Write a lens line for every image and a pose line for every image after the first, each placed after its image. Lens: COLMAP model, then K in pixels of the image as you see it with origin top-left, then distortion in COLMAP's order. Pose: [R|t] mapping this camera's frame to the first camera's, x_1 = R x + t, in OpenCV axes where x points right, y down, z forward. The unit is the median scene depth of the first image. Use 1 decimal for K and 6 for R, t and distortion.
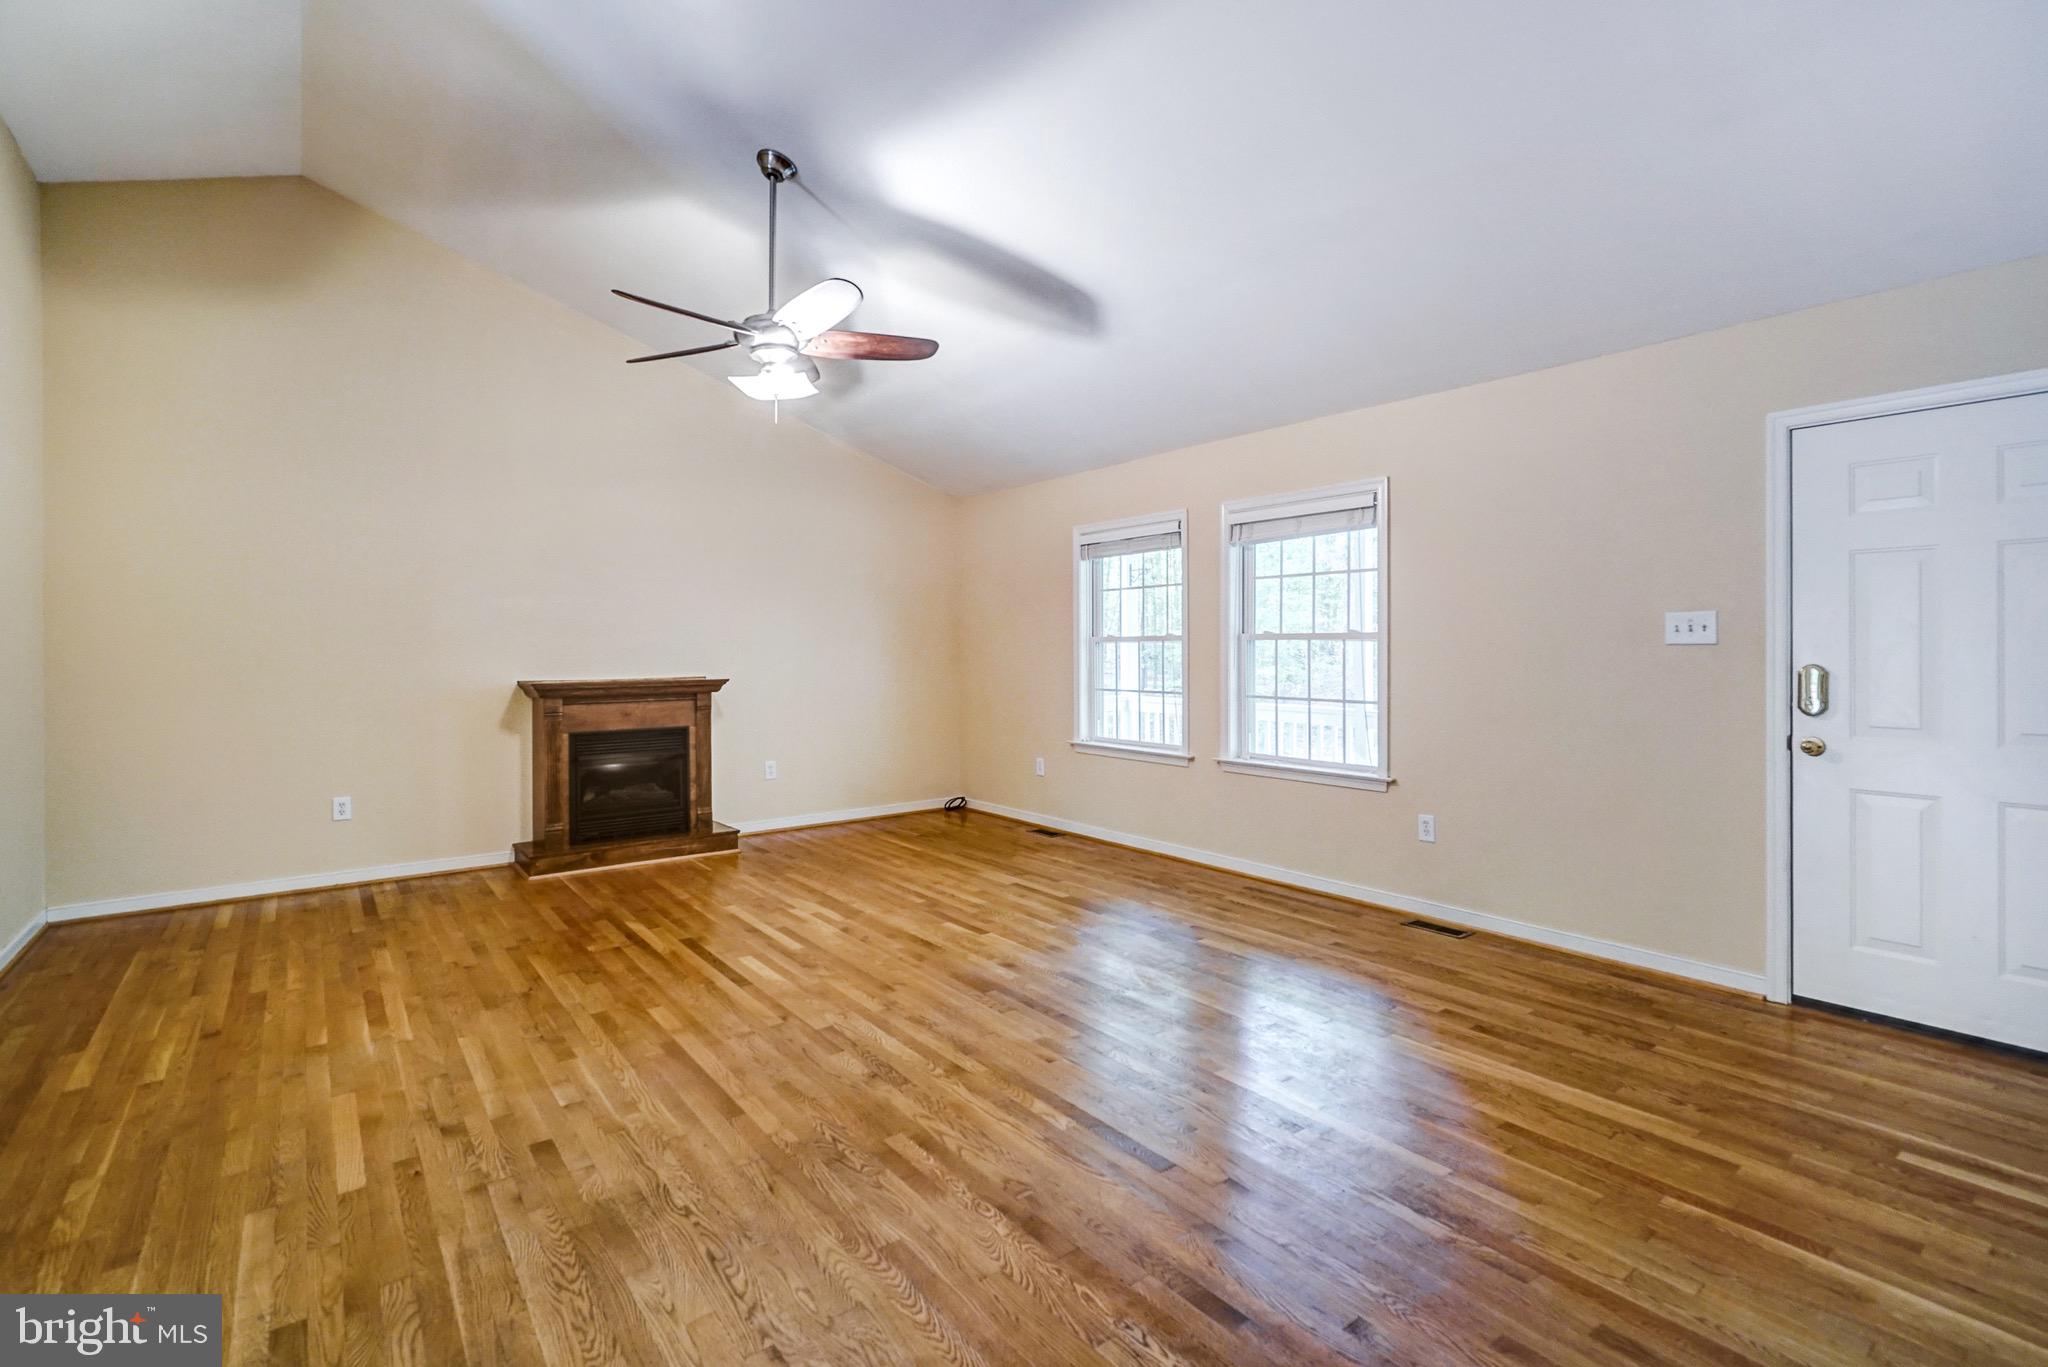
lens RADIAL K [[952.1, 0, 1043.5], [0, 952.1, 645.8], [0, 0, 1]] dist [0.002131, 0.001033]
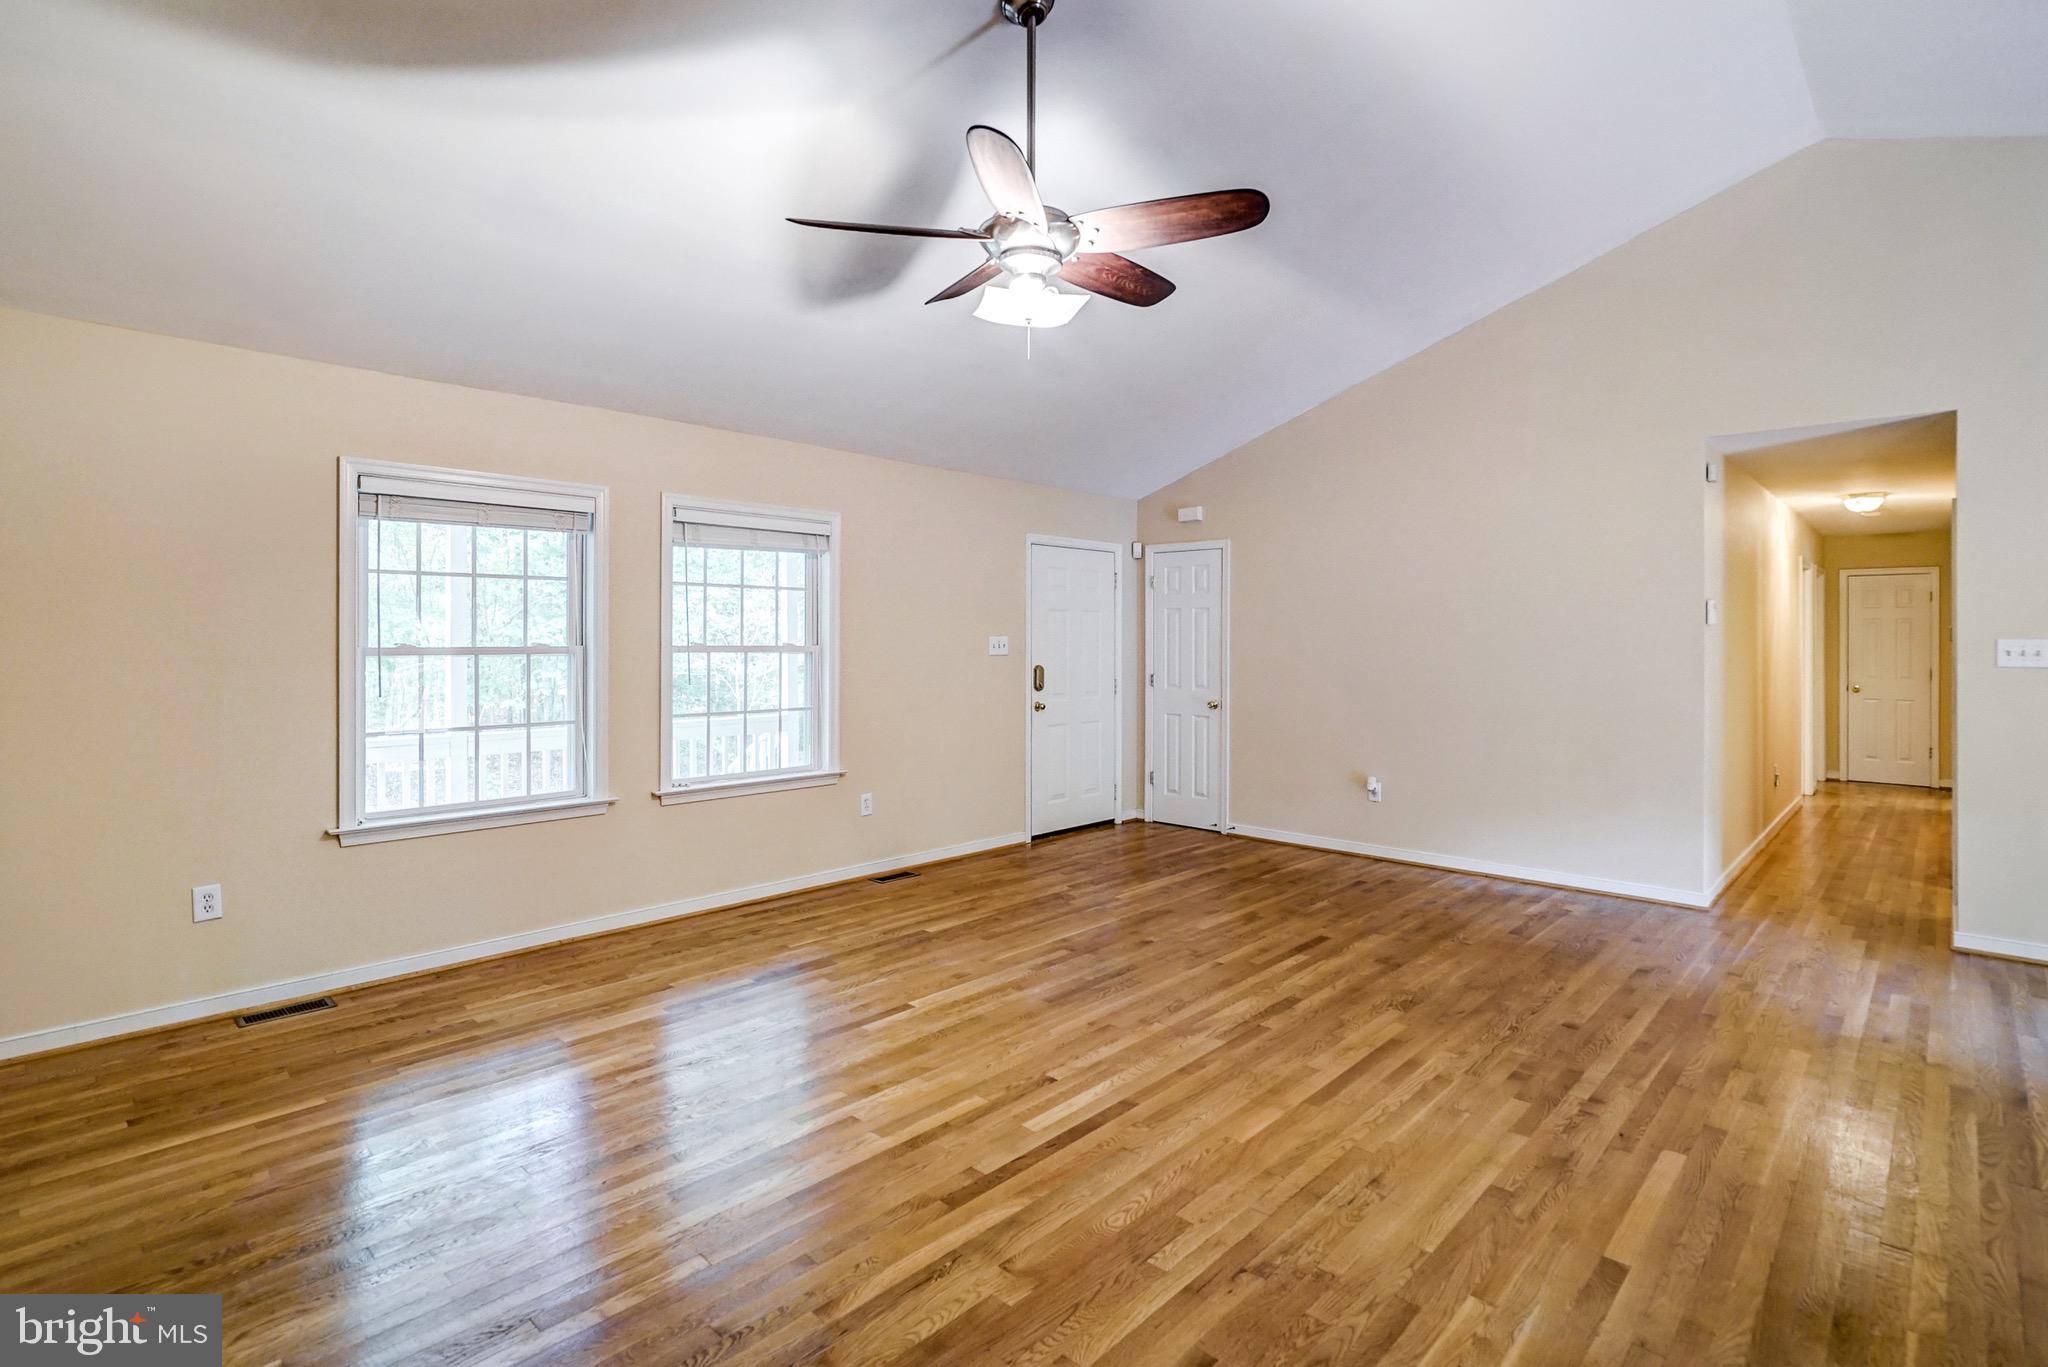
lens RADIAL K [[988.5, 0, 1028.3], [0, 988.5, 636.4], [0, 0, 1]] dist [-0.001722, 0.001010]
pose [[-0.154589, 0.011444, 0.987913, -0.933803], [0.002411, 0.999934, -0.011206, -0.012681], [-0.987976, 0.000650, -0.154606, 1.024767]]
